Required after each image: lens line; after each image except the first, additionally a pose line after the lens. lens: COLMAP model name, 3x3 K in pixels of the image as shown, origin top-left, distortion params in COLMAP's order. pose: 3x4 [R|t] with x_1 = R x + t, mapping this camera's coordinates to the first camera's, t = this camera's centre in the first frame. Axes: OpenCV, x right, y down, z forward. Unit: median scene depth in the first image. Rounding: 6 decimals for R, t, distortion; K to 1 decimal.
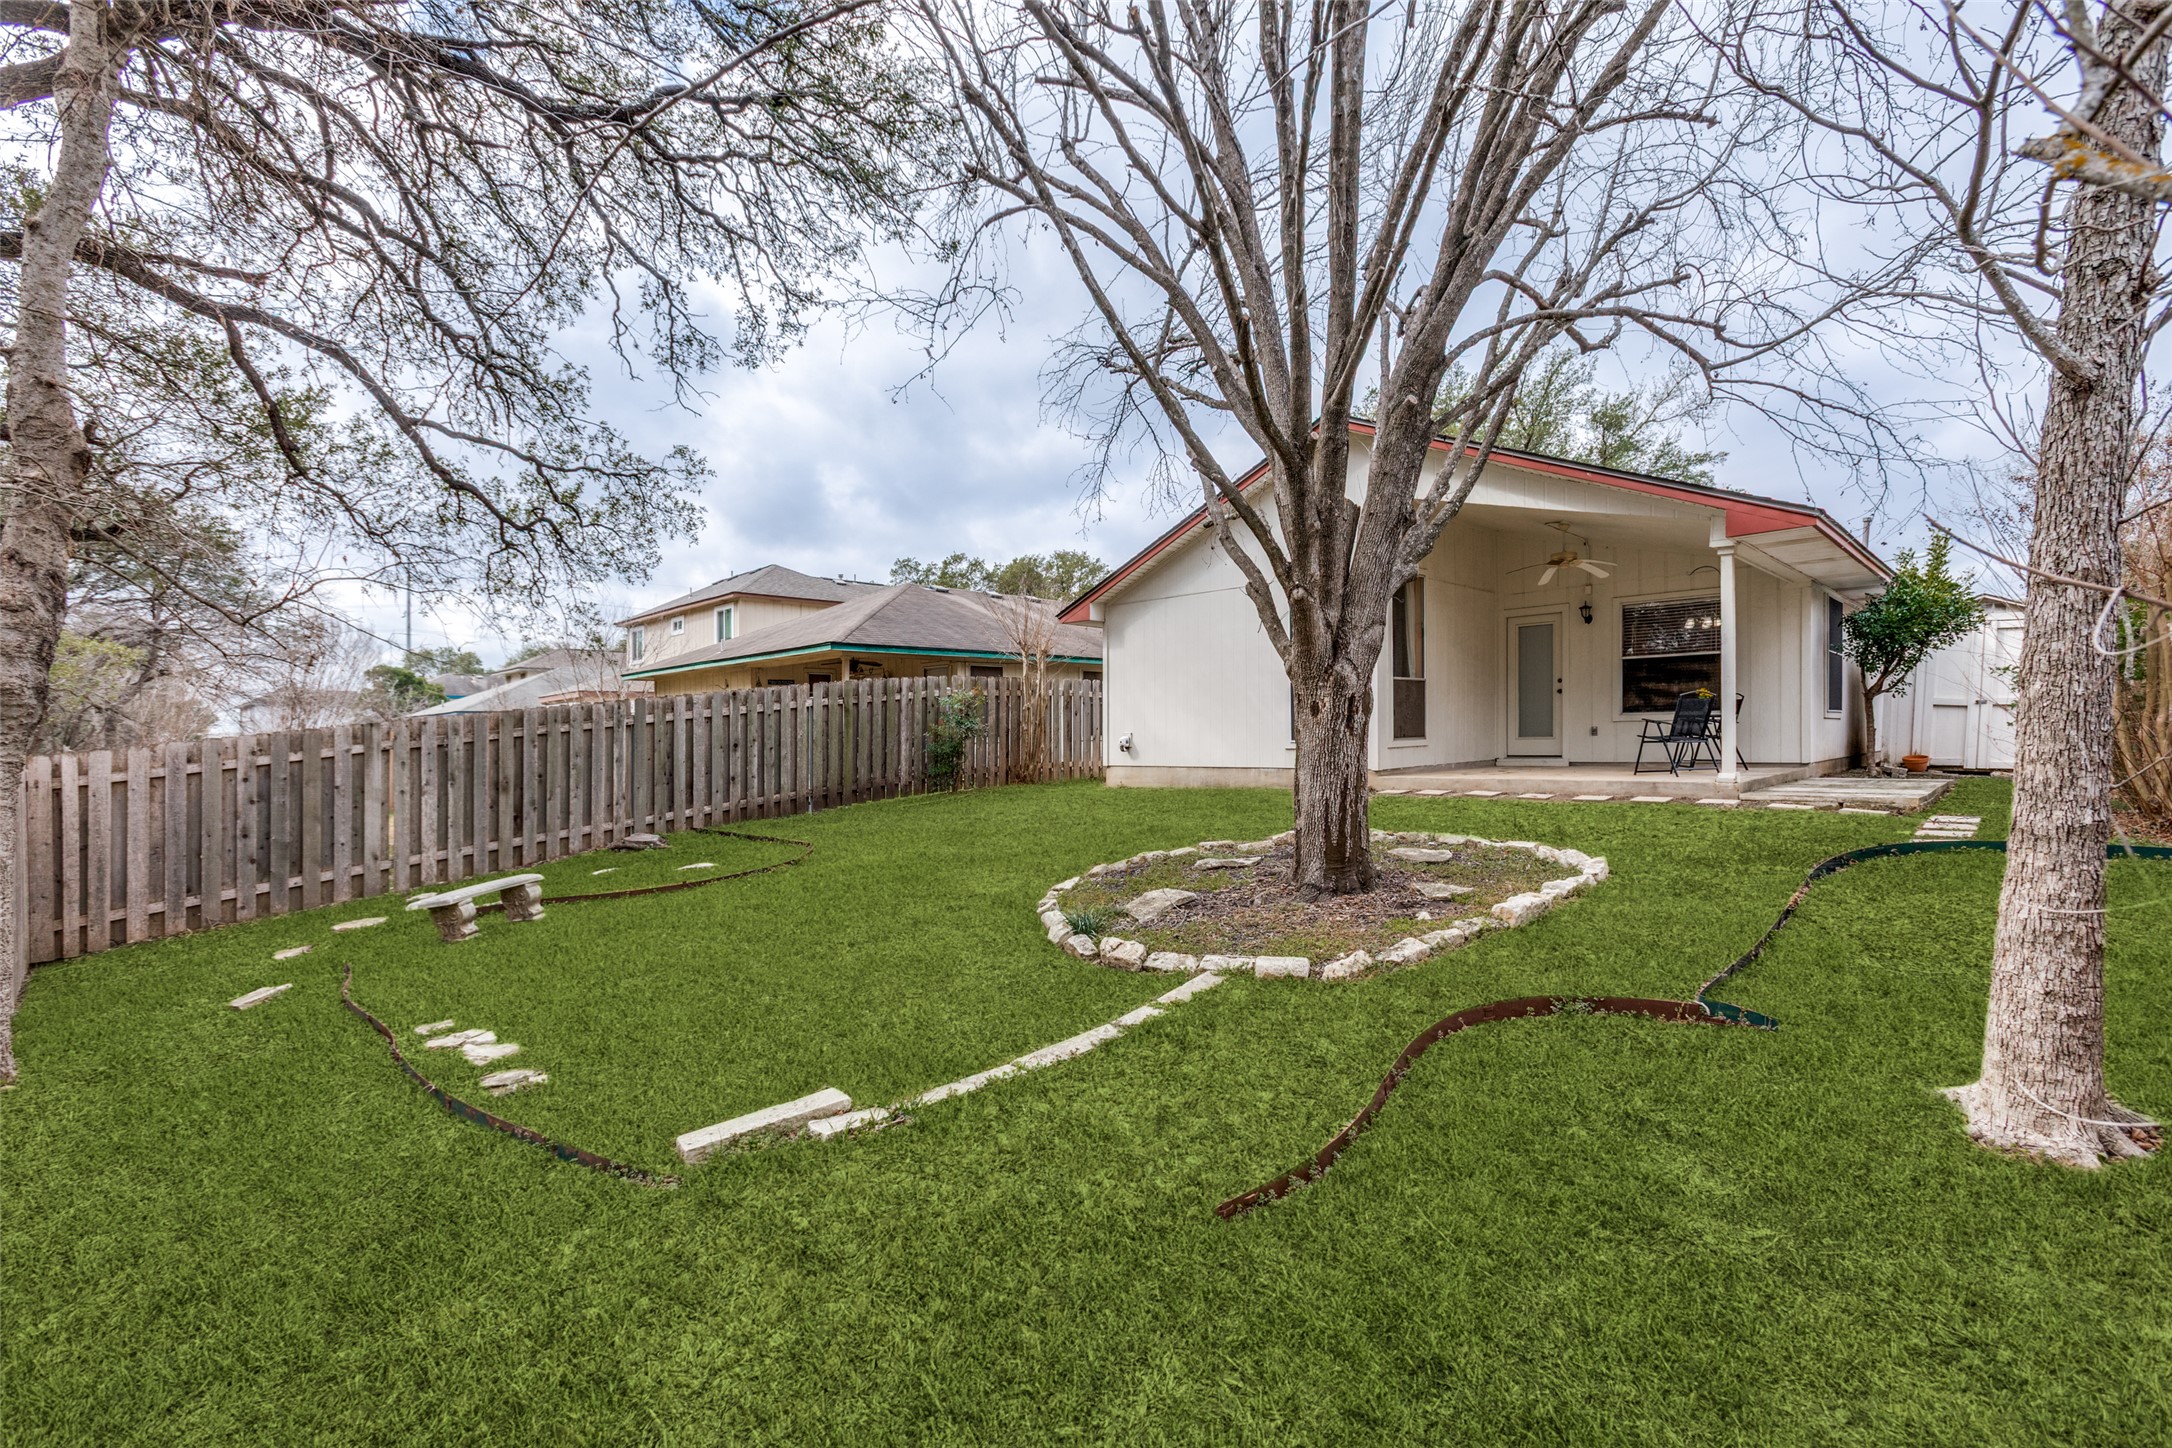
lens RADIAL K [[975.8, 0, 1086.5], [0, 975.8, 718.6], [0, 0, 1]] dist [-0.000731, 0.001075]
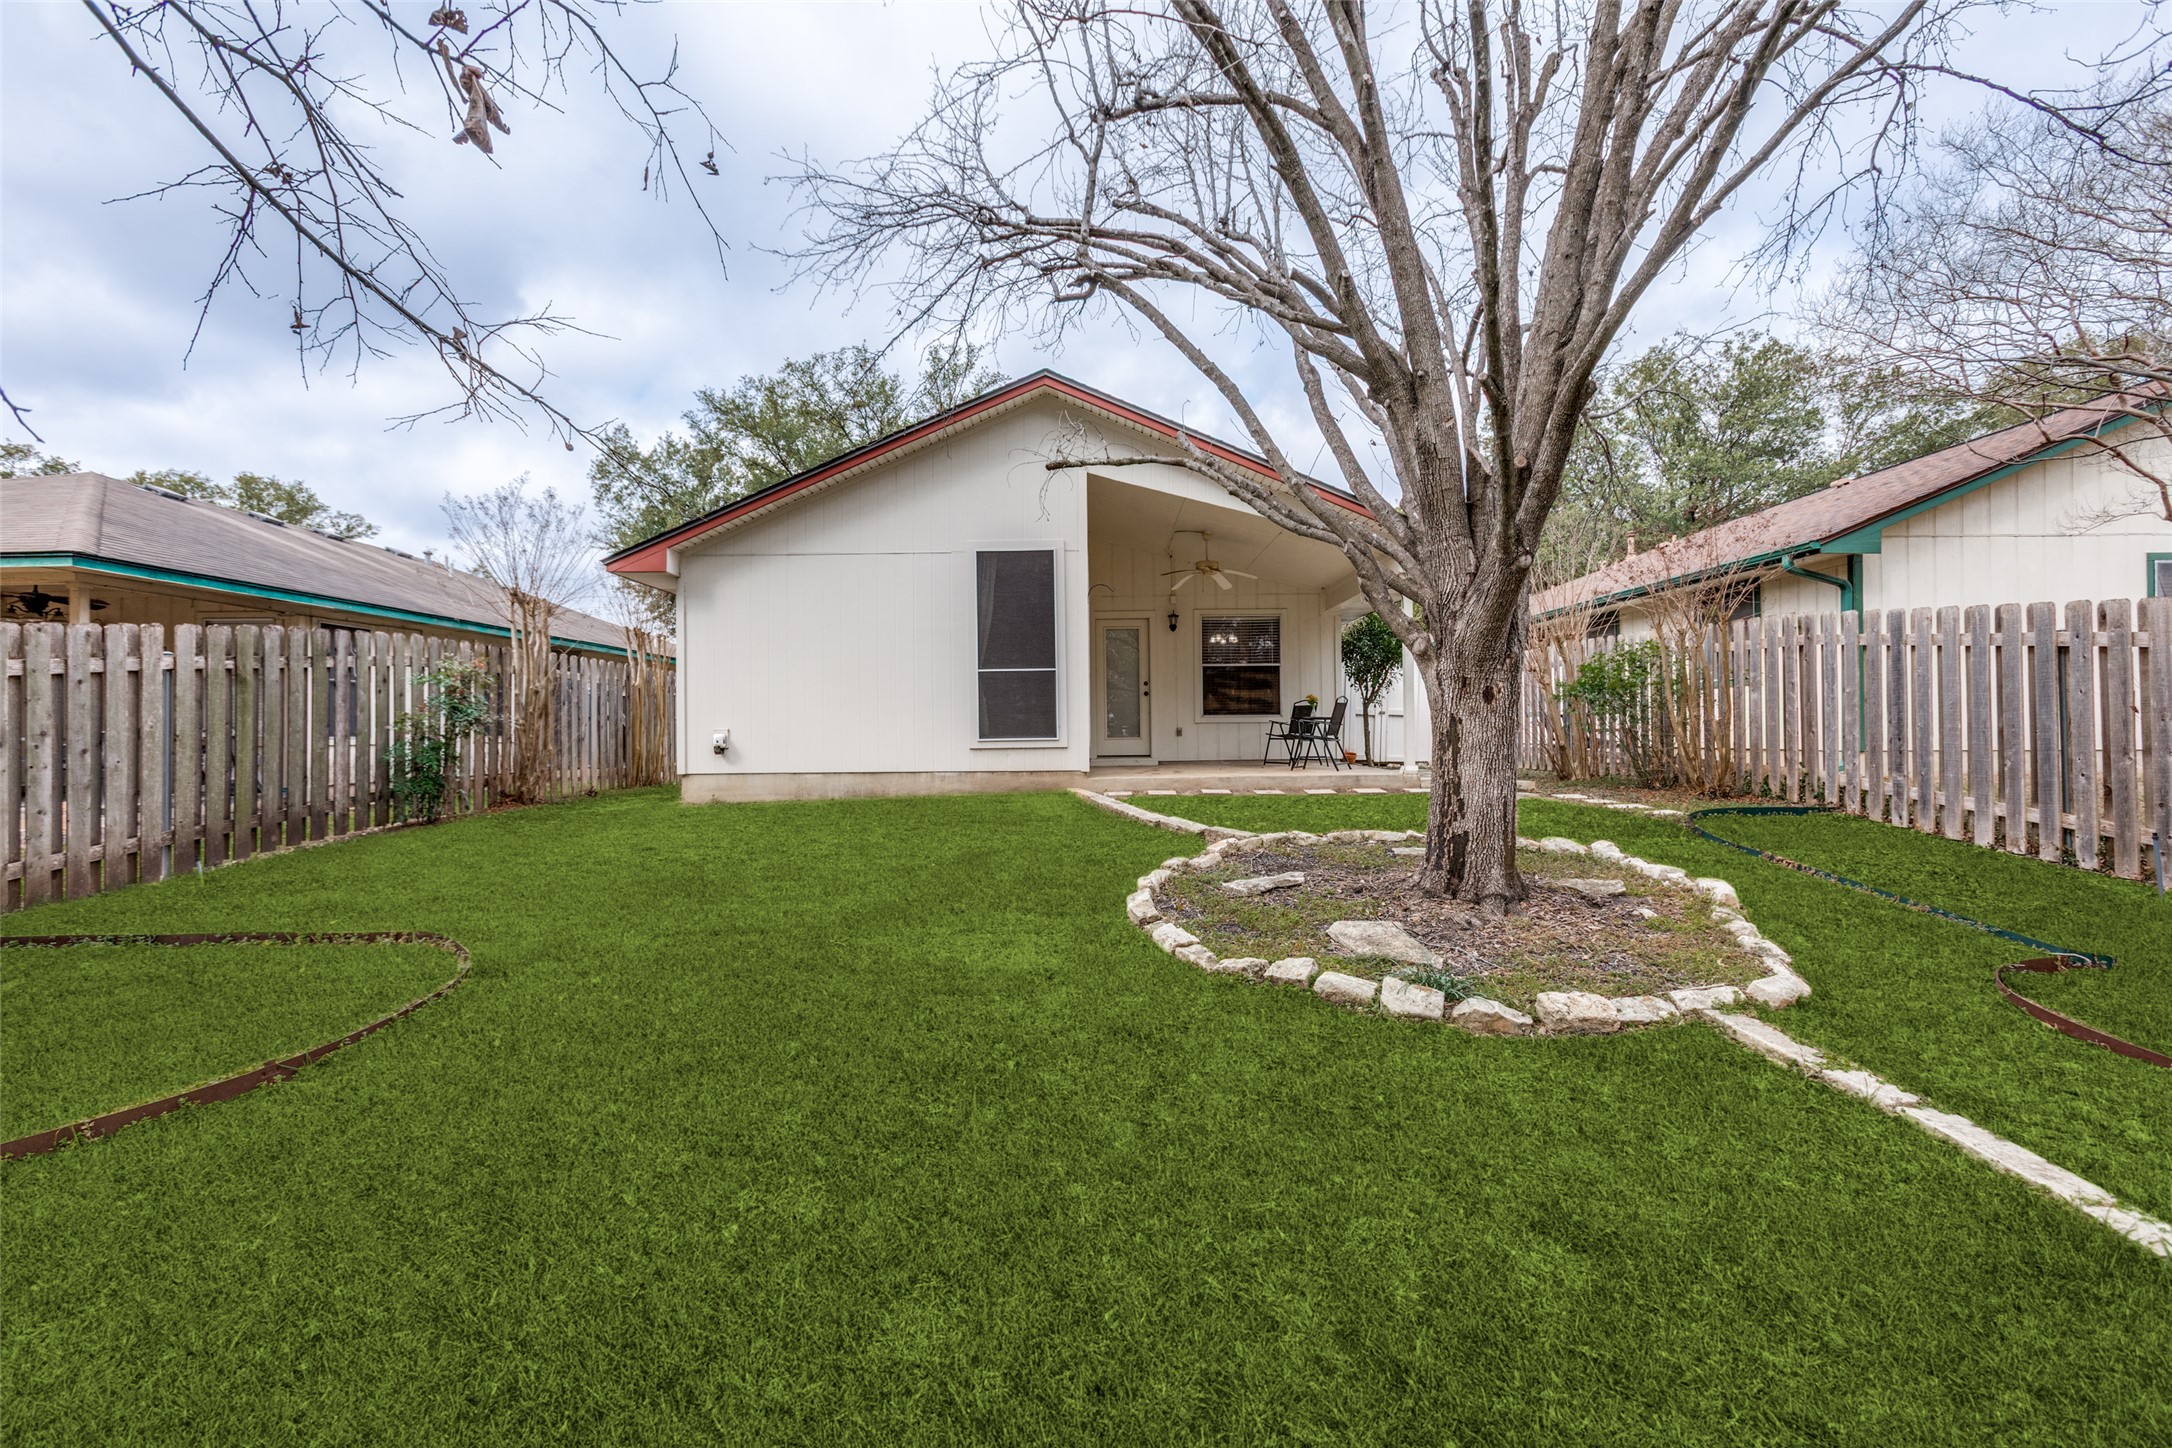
lens RADIAL K [[975.8, 0, 1086.5], [0, 975.8, 718.6], [0, 0, 1]] dist [-0.000731, 0.001075]
pose [[0.707404, 0.019116, 0.706551, -0.307680], [-0.013694, 0.999817, -0.013341, 0.013603], [-0.706677, -0.000238, 0.707536, 0.302472]]
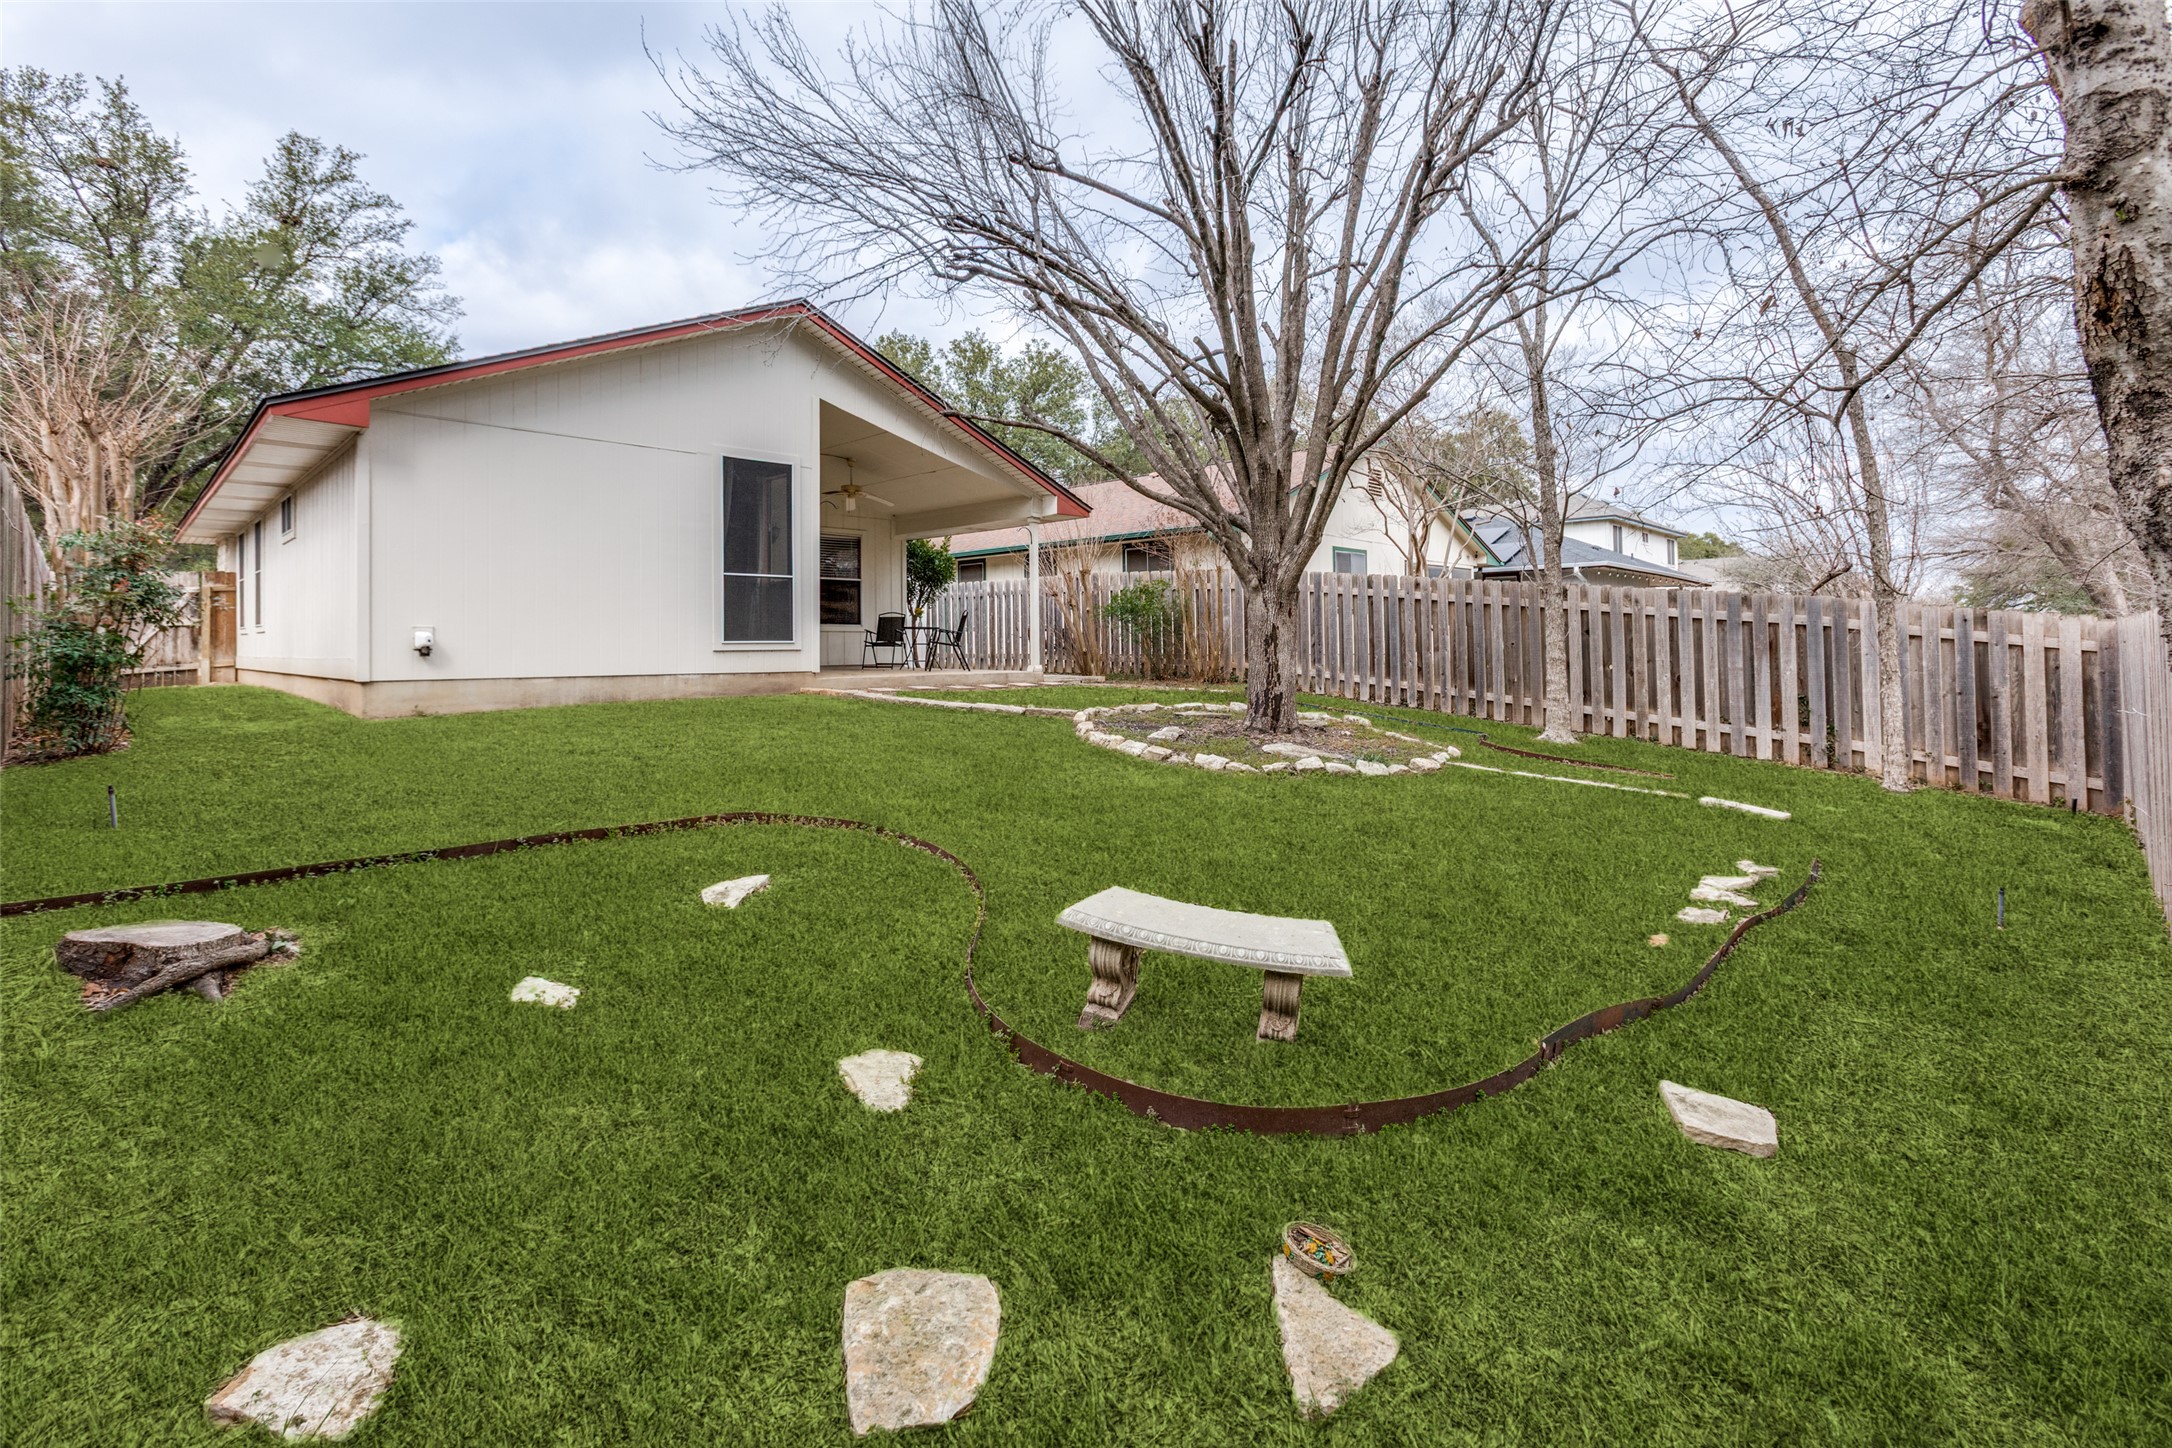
lens RADIAL K [[1024.5, 0, 1086.3], [0, 1024.5, 606.2], [0, 0, 1]] dist [0.000667, 0.000356]
pose [[-0.001954, 0.054550, 0.998509, -0.651230], [-0.013597, 0.998417, -0.054572, 0.033941], [-0.999906, -0.013683, -0.001209, 0.630181]]
